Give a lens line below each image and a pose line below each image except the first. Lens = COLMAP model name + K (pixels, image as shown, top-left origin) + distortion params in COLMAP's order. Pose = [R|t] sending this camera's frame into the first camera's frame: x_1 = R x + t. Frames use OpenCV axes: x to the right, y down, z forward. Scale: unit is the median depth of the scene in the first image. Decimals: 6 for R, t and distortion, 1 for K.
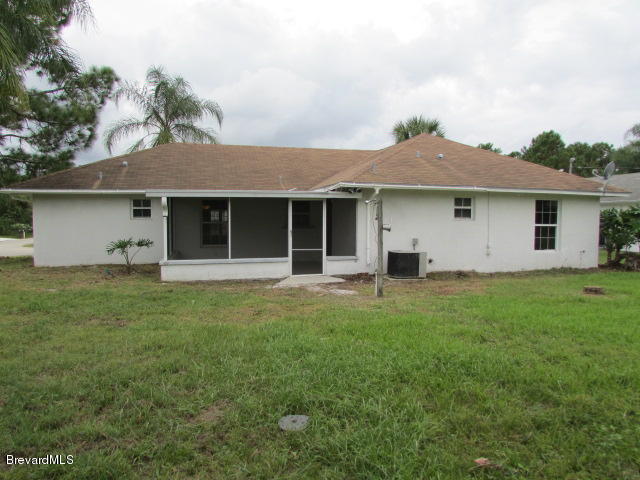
lens RADIAL K [[459.9, 0, 320.0], [0, 459.9, 240.0], [0, 0, 1]] dist [-0.025163, 0.006850]
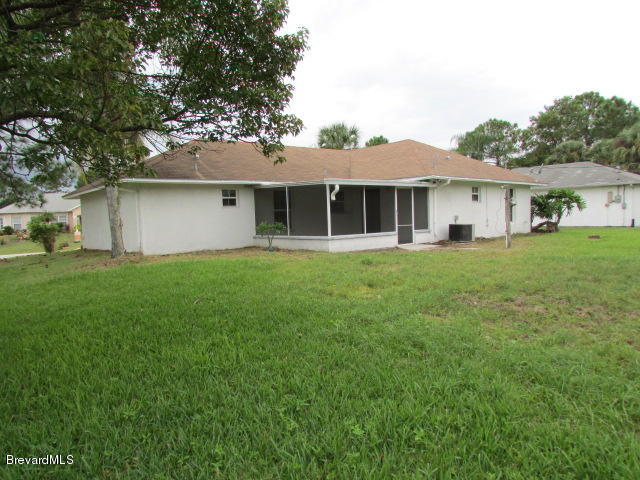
lens RADIAL K [[459.9, 0, 320.0], [0, 459.9, 240.0], [0, 0, 1]] dist [-0.025163, 0.006850]
pose [[0.913202, -0.051284, 0.404266, -0.713109], [0.046584, 0.998684, 0.021461, 0.021329], [-0.404835, -0.000766, 0.914390, -0.108176]]
